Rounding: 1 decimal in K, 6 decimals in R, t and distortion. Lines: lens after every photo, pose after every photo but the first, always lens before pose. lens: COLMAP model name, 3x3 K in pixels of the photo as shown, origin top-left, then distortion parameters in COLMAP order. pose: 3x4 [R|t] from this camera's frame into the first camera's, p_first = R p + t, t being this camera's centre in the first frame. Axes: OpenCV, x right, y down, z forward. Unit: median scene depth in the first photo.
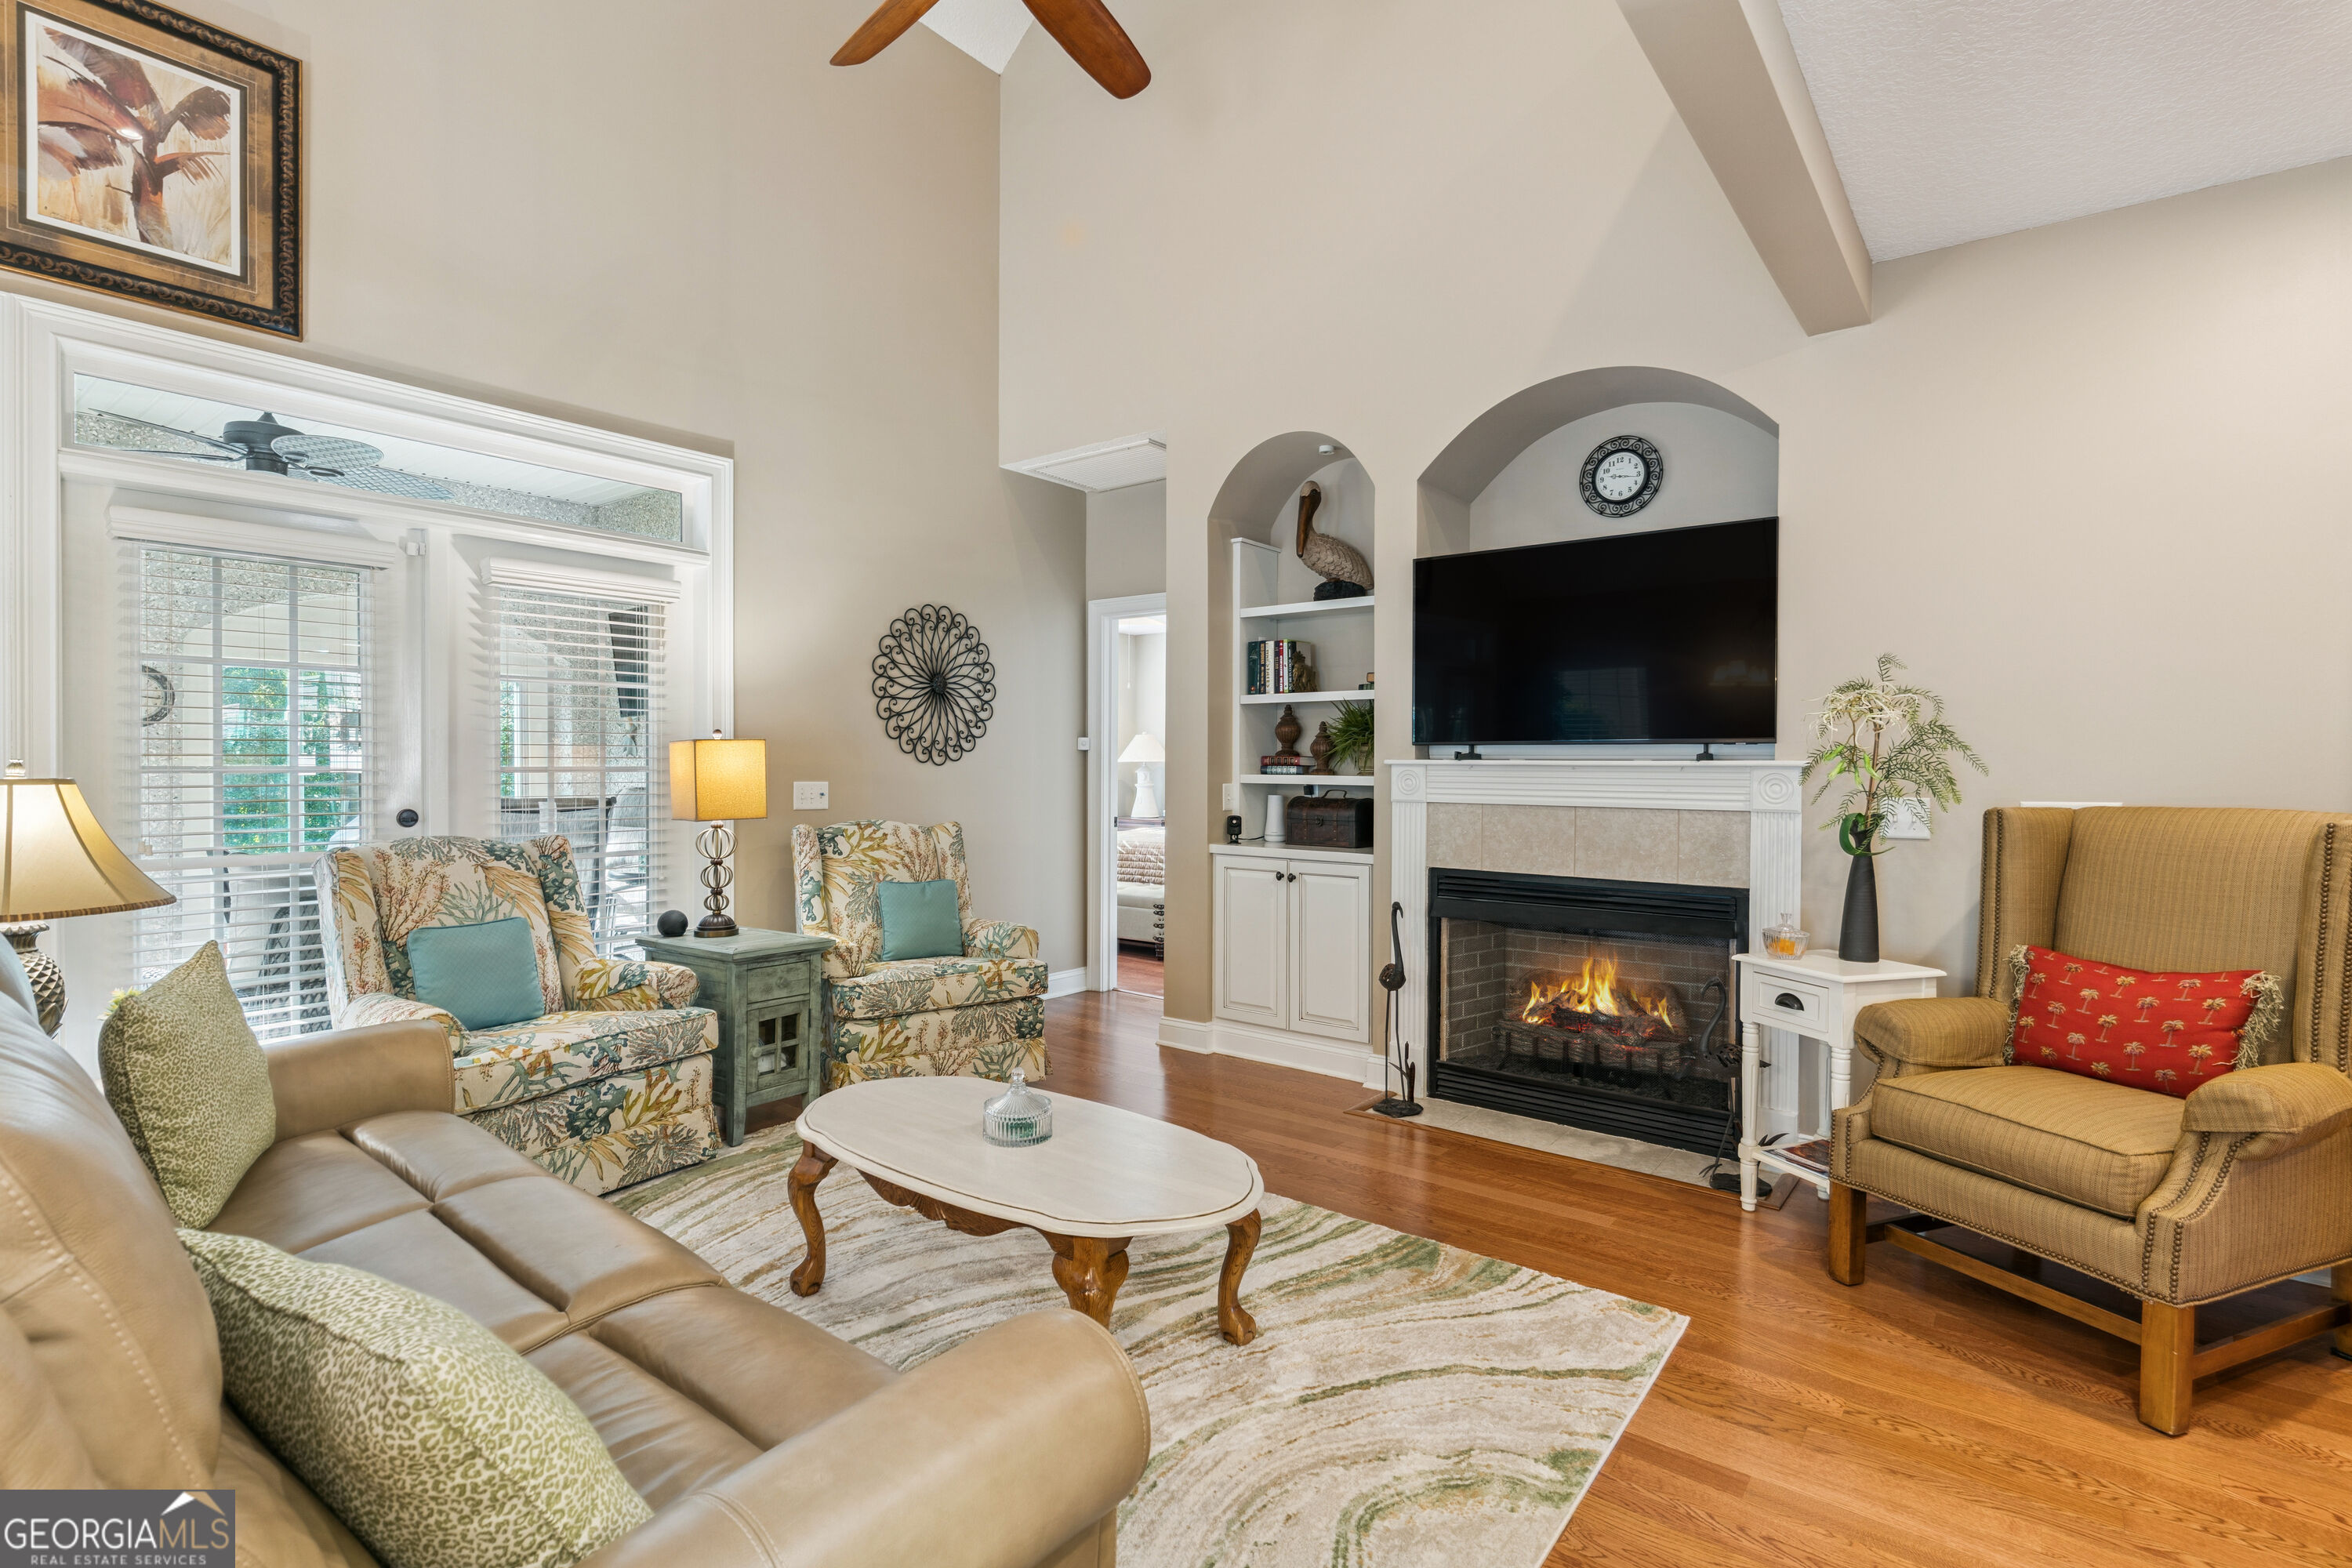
lens RADIAL K [[1109.4, 0, 1167.3], [0, 1109.4, 780.3], [0, 0, 1]] dist [-0.002547, -0.001328]
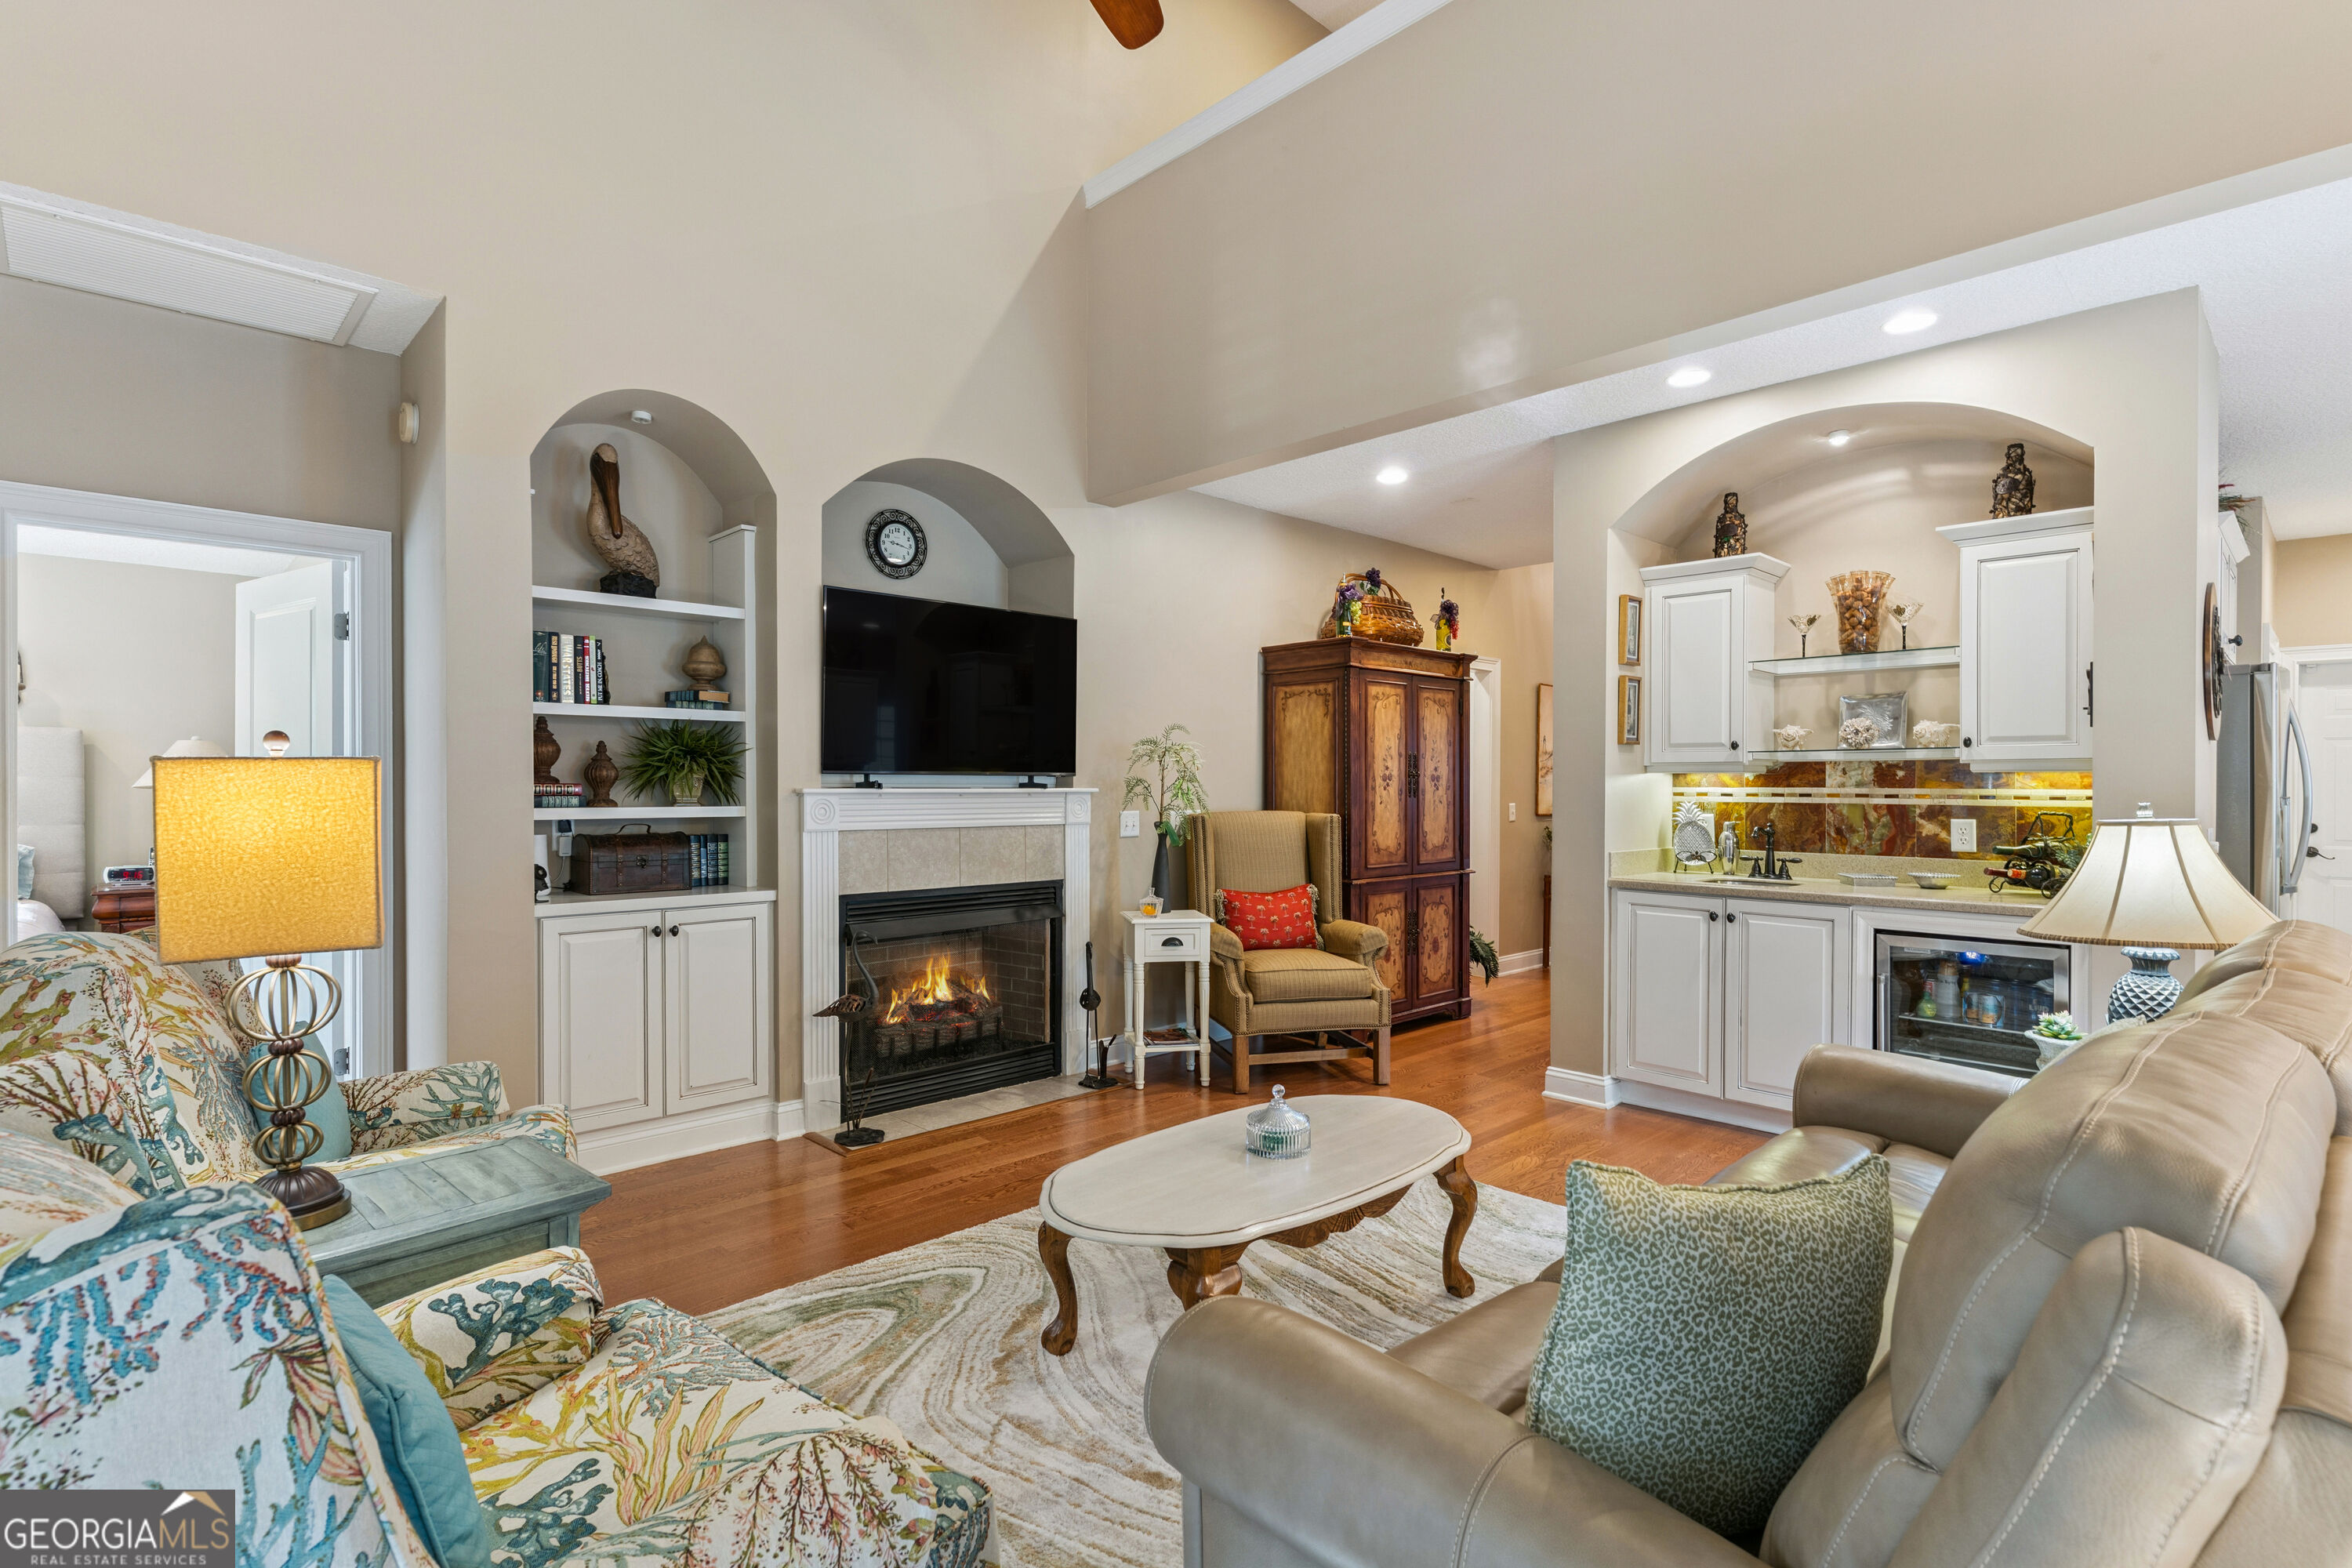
lens RADIAL K [[1114.6, 0, 1157.3], [0, 1114.6, 787.9], [0, 0, 1]] dist [0.000949, -0.000273]
pose [[0.148739, -0.007139, 0.988851, -0.769243], [0.013930, 0.999890, 0.005123, -0.021679], [-0.988778, 0.013013, 0.148822, 0.602136]]
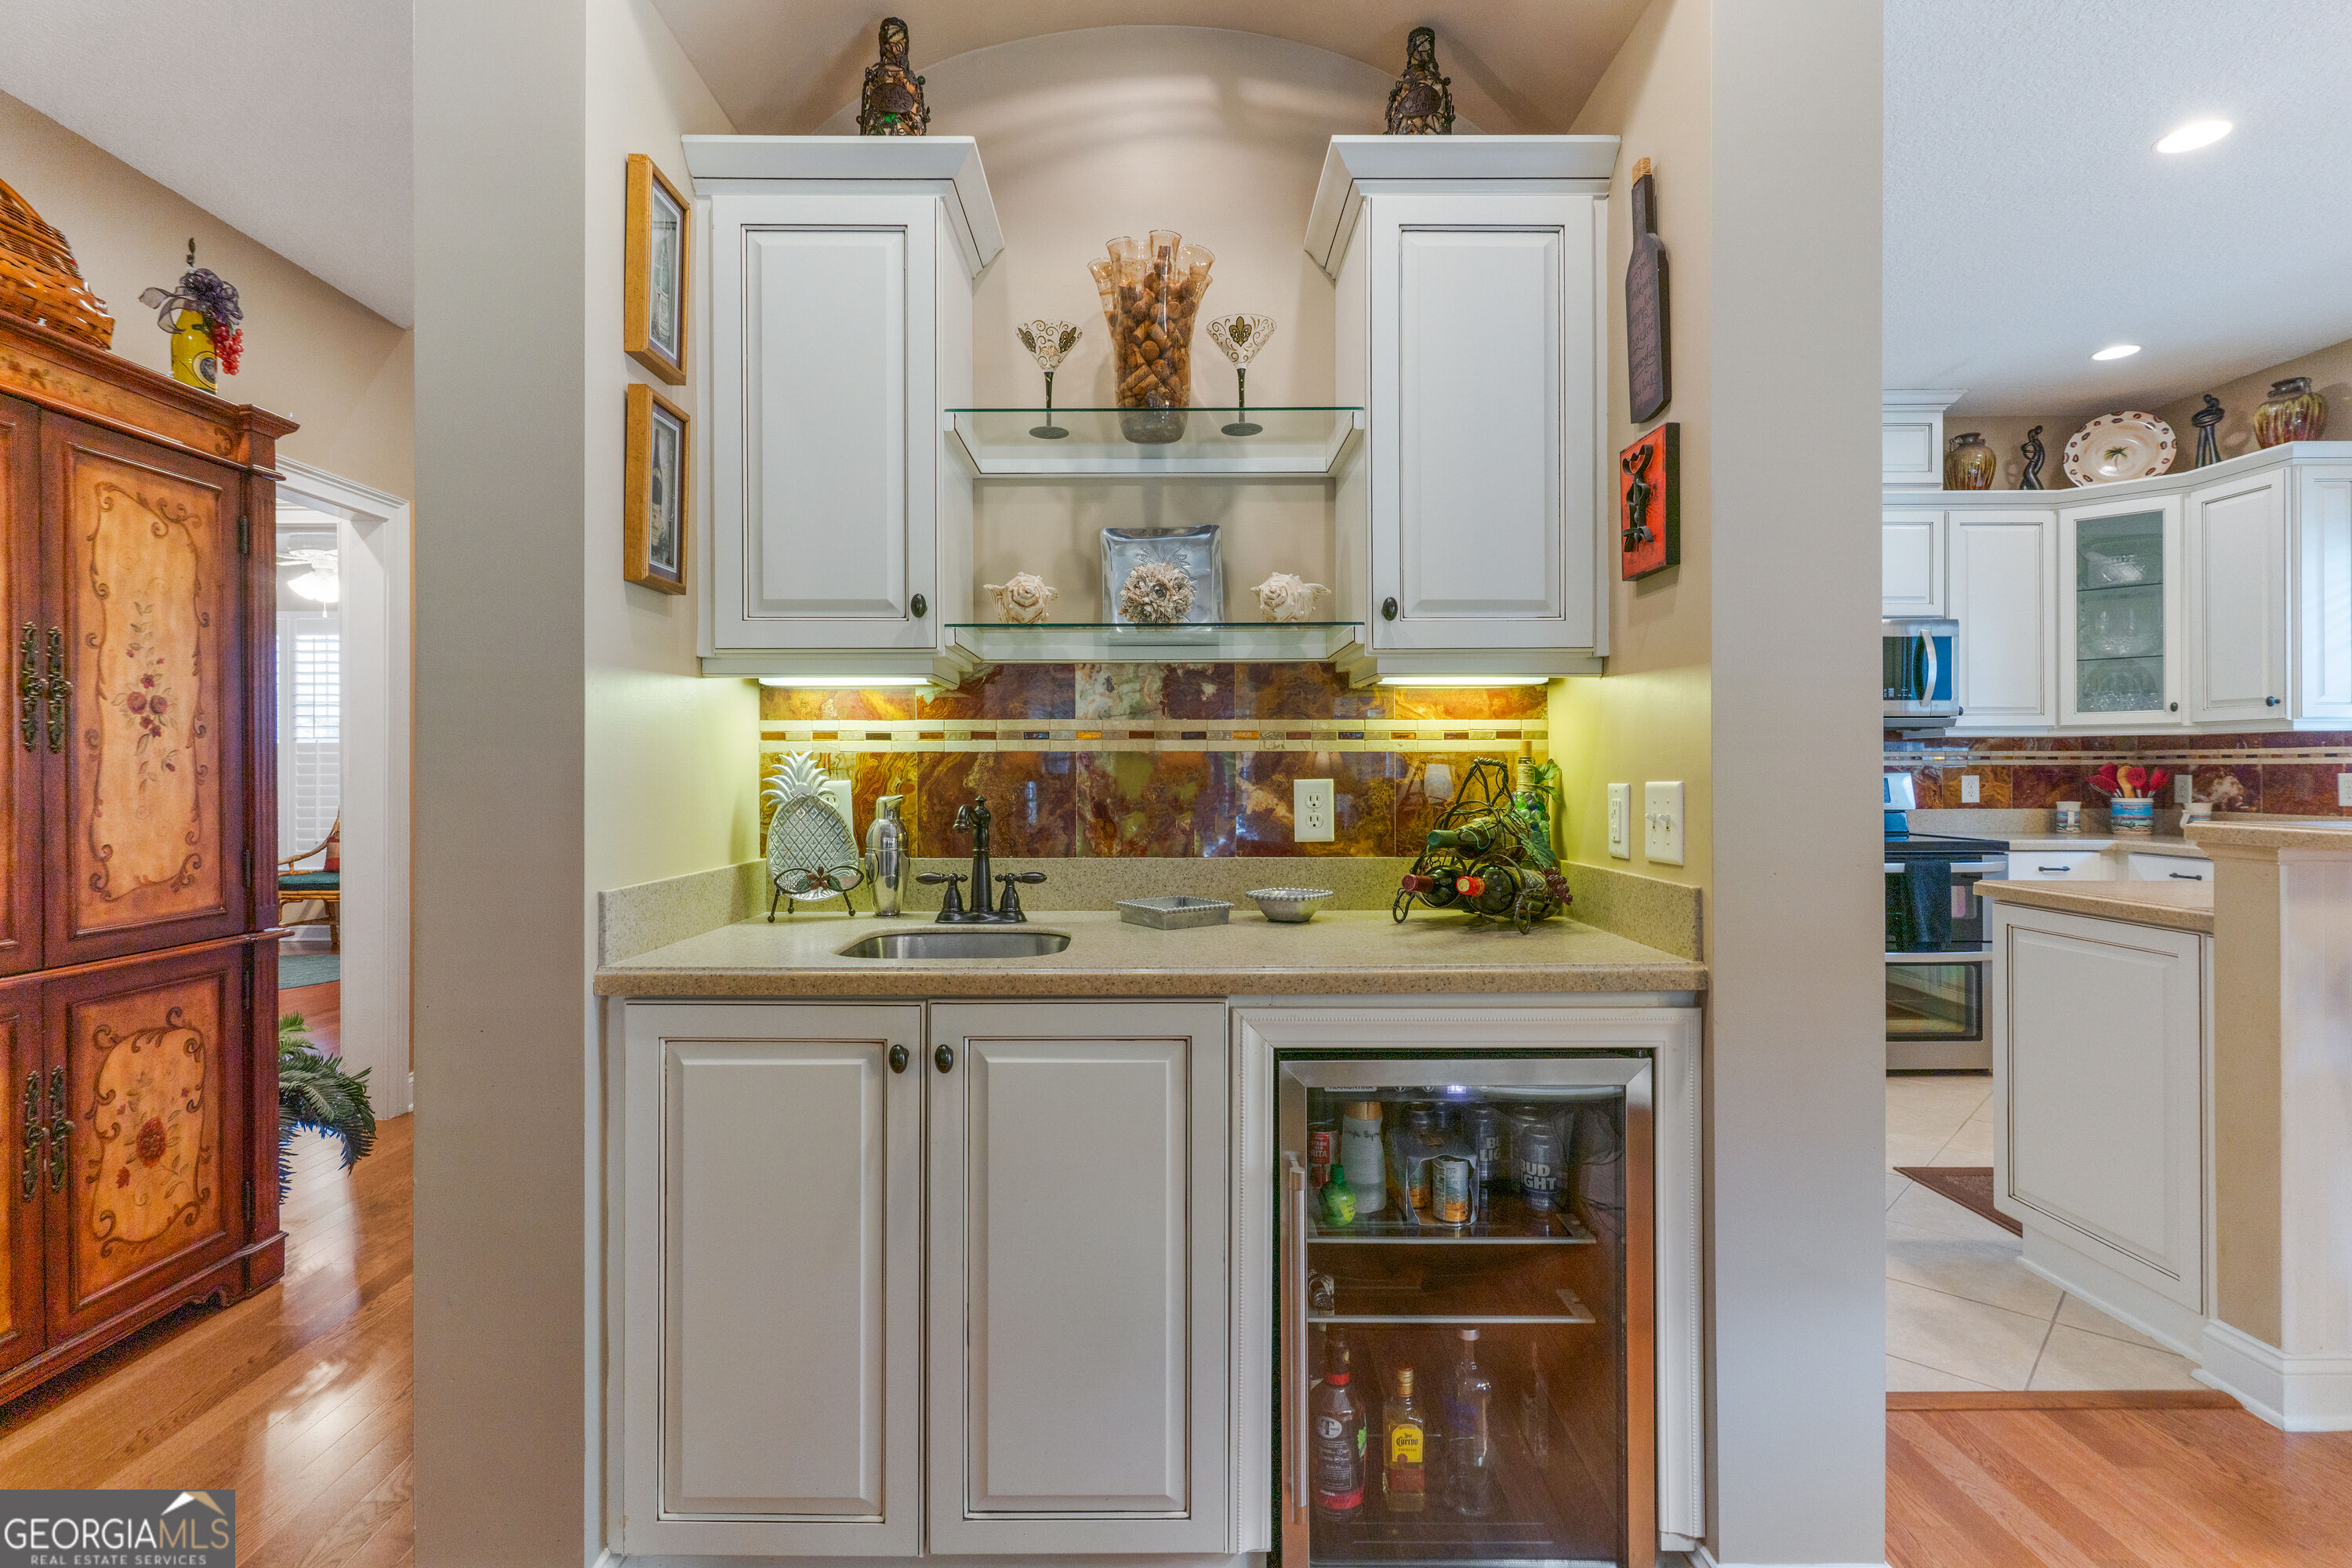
lens RADIAL K [[1117.9, 0, 1155.2], [0, 1117.9, 772.6], [0, 0, 1]] dist [0.000492, 0.000414]
pose [[-0.617750, -0.003411, 0.786368, 0.016903], [0.012799, 0.999815, 0.014391, 0.012556], [-0.786271, 0.018955, -0.617591, 0.398948]]
